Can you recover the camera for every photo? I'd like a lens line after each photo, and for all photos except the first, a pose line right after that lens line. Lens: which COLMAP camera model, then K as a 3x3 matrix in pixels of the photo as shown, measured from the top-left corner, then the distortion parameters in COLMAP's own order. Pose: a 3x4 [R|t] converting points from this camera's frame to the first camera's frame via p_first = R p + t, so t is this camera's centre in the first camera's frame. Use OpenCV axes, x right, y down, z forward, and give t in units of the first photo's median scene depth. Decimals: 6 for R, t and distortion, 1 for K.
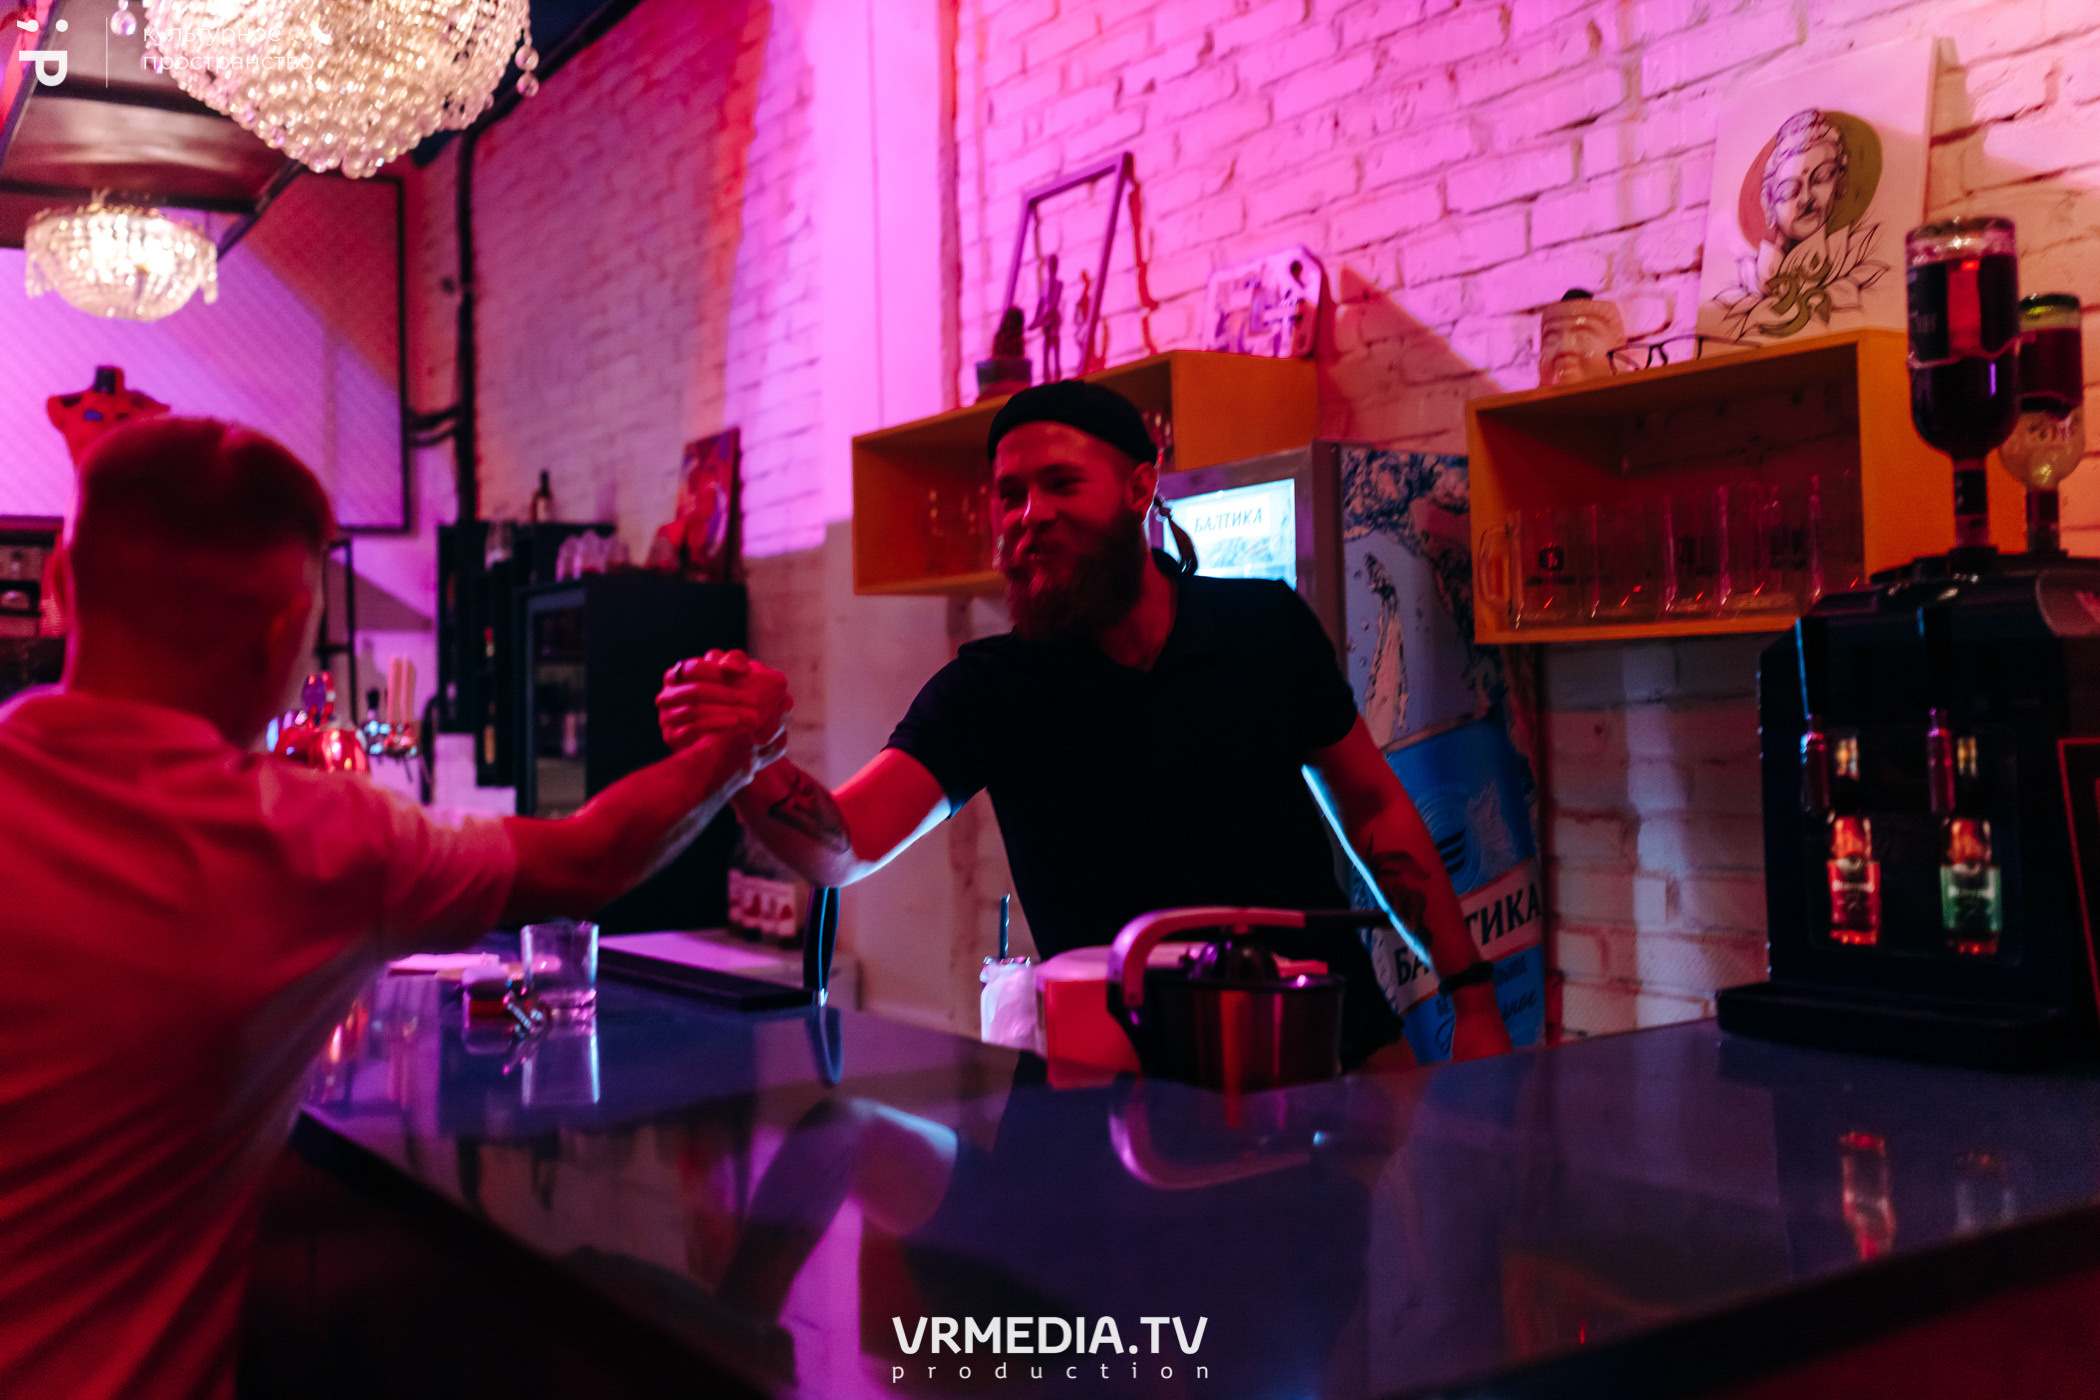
lens RADIAL K [[1966.6, 0, 1037.2], [0, 1966.6, 688.4], [0, 0, 1]] dist [-0.177563, 0.225989]
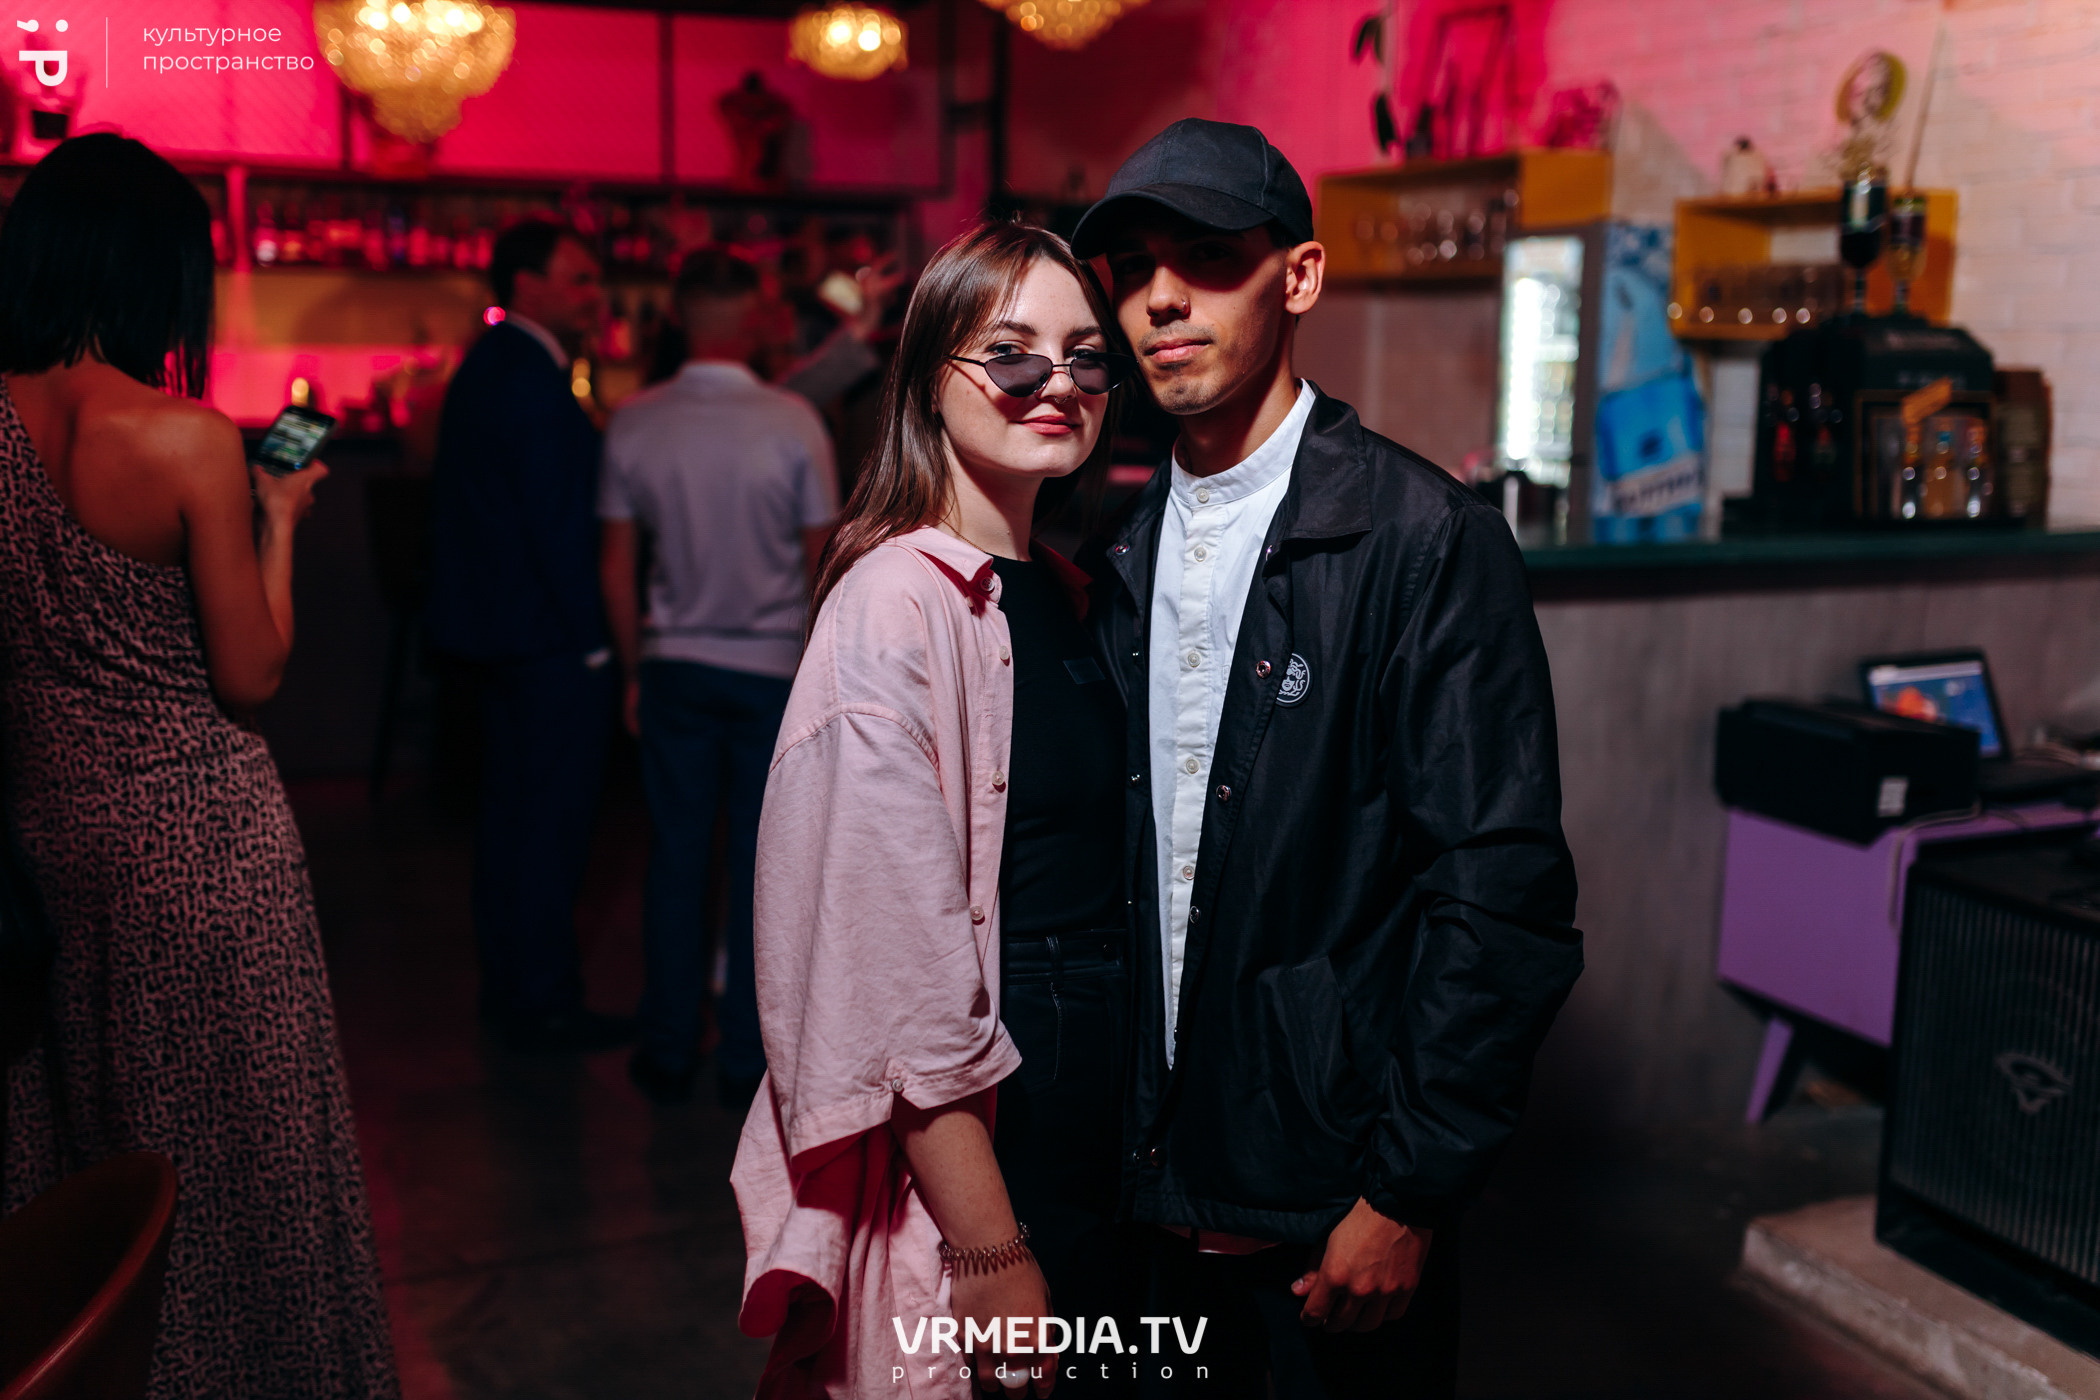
lens RADIAL K [[1966.6, 0, 1037.2], [0, 1966.6, 688.4], [0, 0, 1]] dist [-0.177563, 0.225989]
pose [[0.982671, 0.063897, -0.173994, -0.022432], [-0.028937, 0.980078, 0.196492, -0.023136], [0.183083, -0.188052, 0.964944, -0.697048]]
